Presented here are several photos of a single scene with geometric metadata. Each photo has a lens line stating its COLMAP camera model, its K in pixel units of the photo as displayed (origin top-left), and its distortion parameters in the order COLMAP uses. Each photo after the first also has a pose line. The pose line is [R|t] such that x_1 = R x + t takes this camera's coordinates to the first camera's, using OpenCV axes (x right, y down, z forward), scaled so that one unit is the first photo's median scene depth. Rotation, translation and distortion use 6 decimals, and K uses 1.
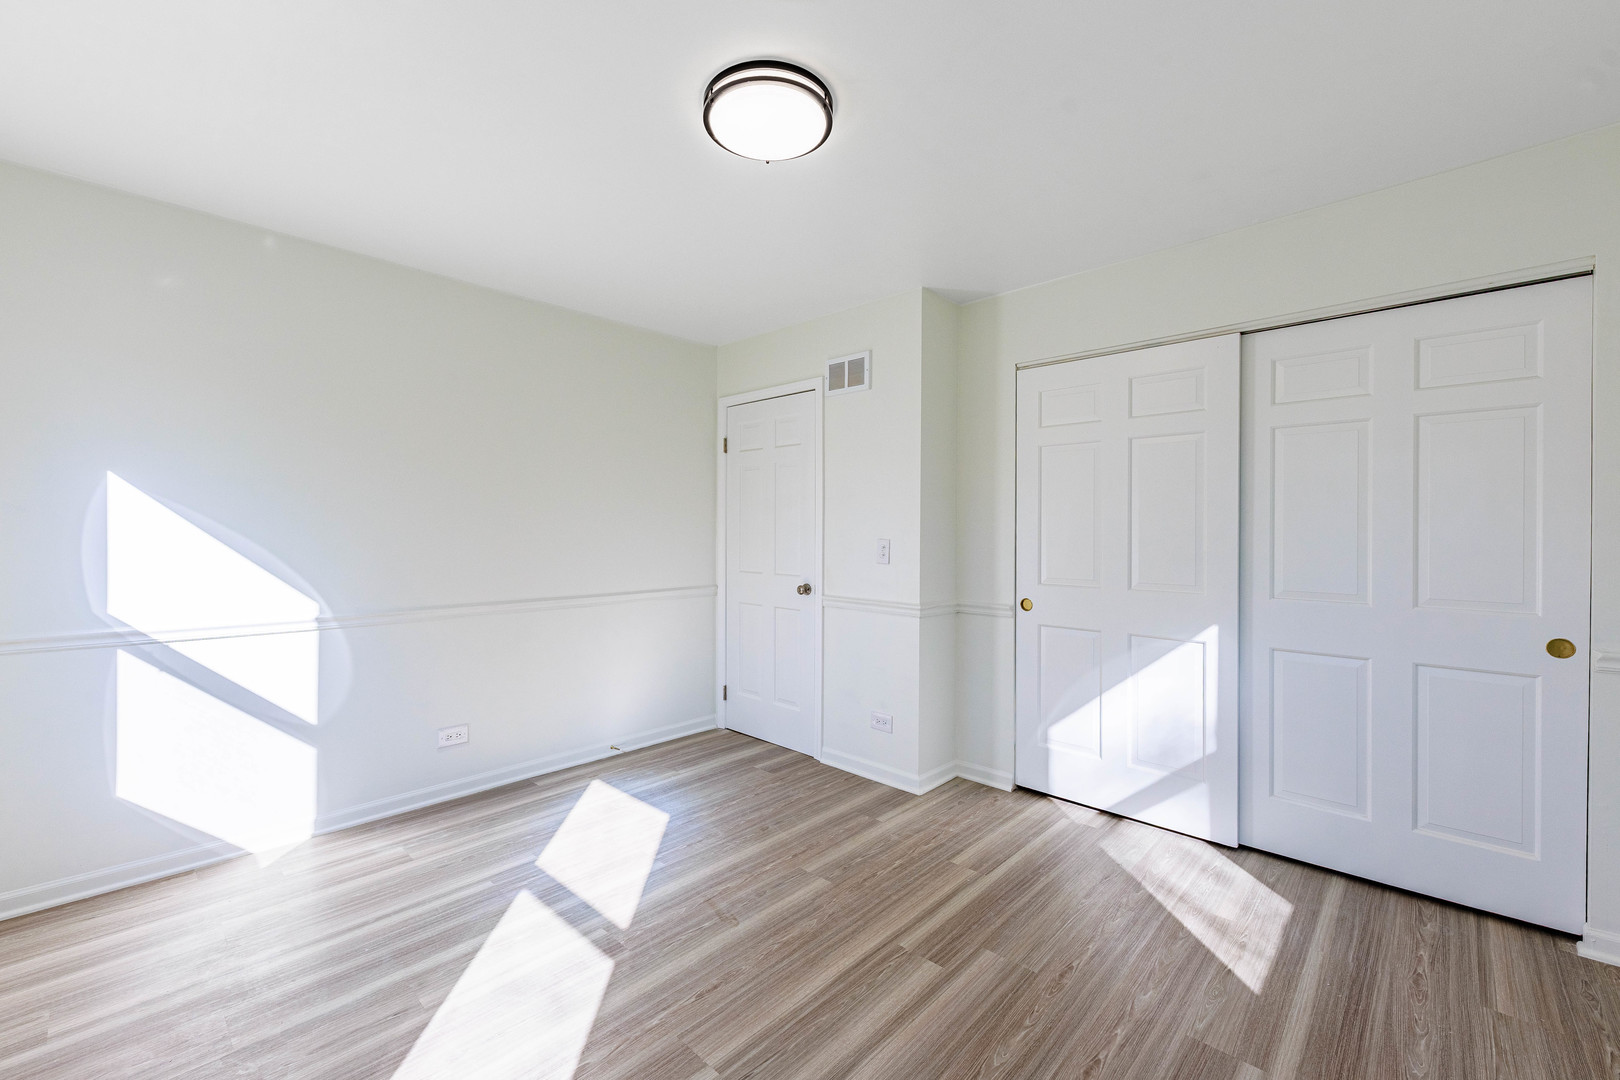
lens RADIAL K [[663.0, 0, 742.7], [0, 663.0, 526.3], [0, 0, 1]] dist [0.006000, -0.001029]
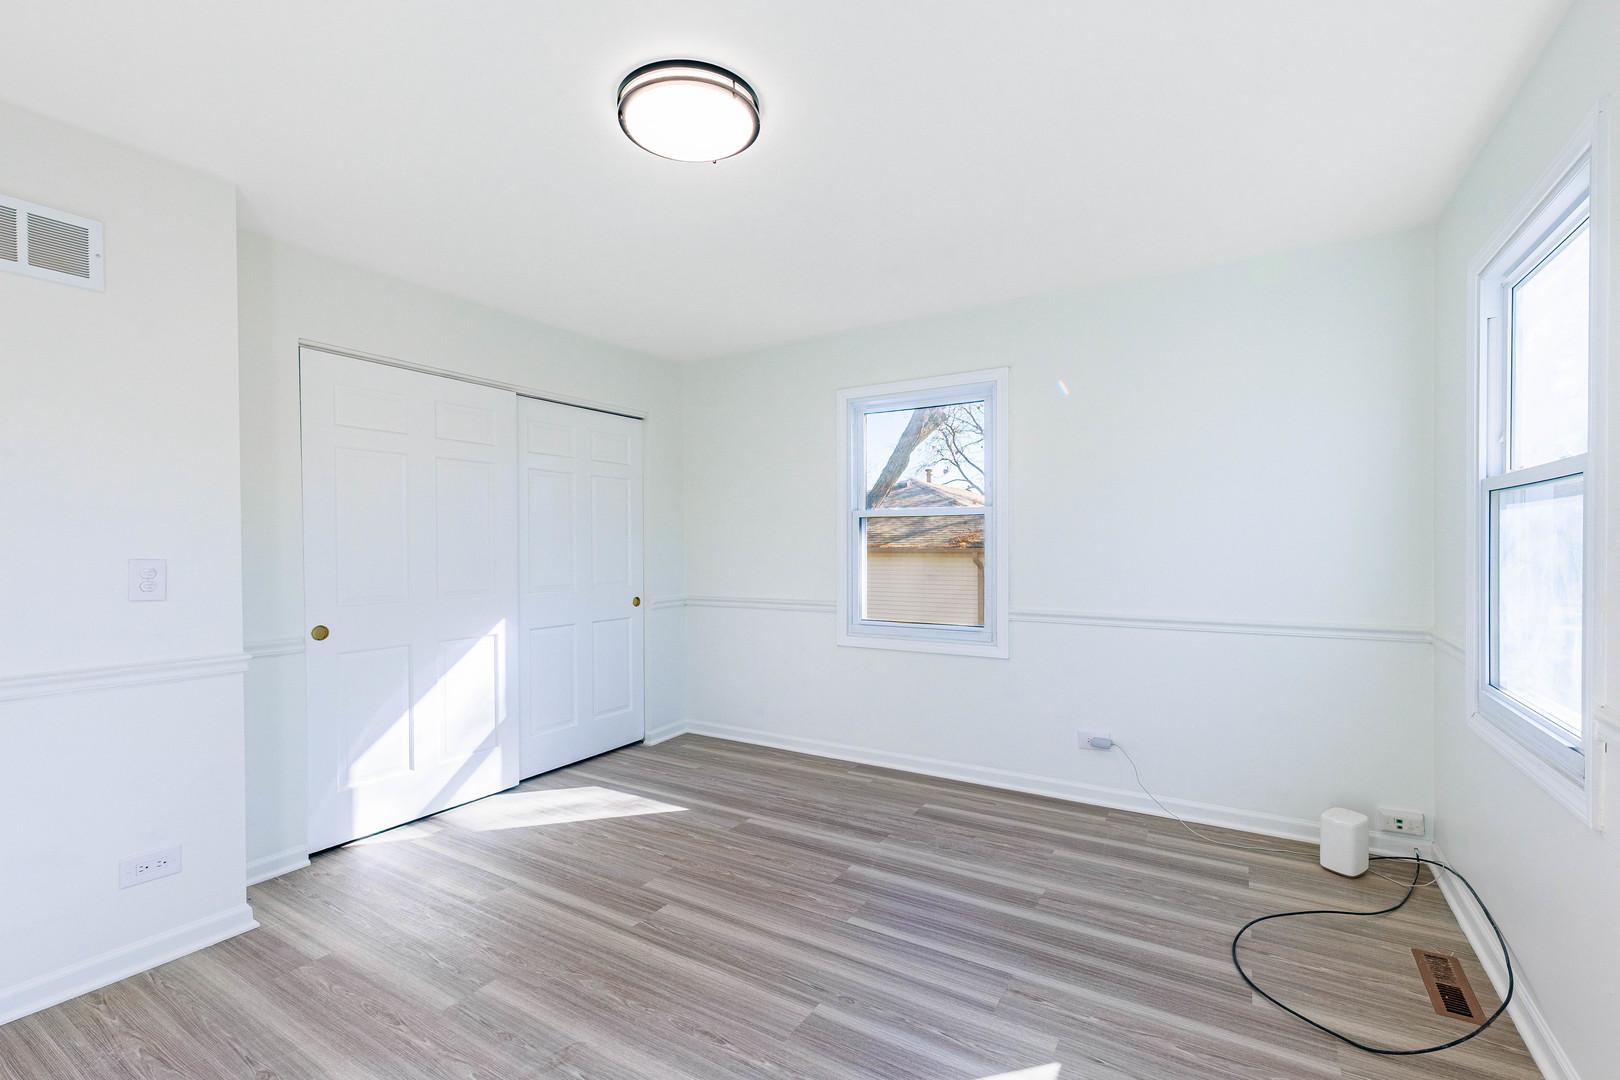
lens RADIAL K [[663.0, 0, 821.2], [0, 663.0, 550.6], [0, 0, 1]] dist [0.006000, -0.001029]
pose [[-0.237979, -0.011262, 0.971205, -0.671375], [-0.004541, 0.999935, 0.010482, 0.003201], [-0.971260, -0.001915, -0.238015, 0.730672]]
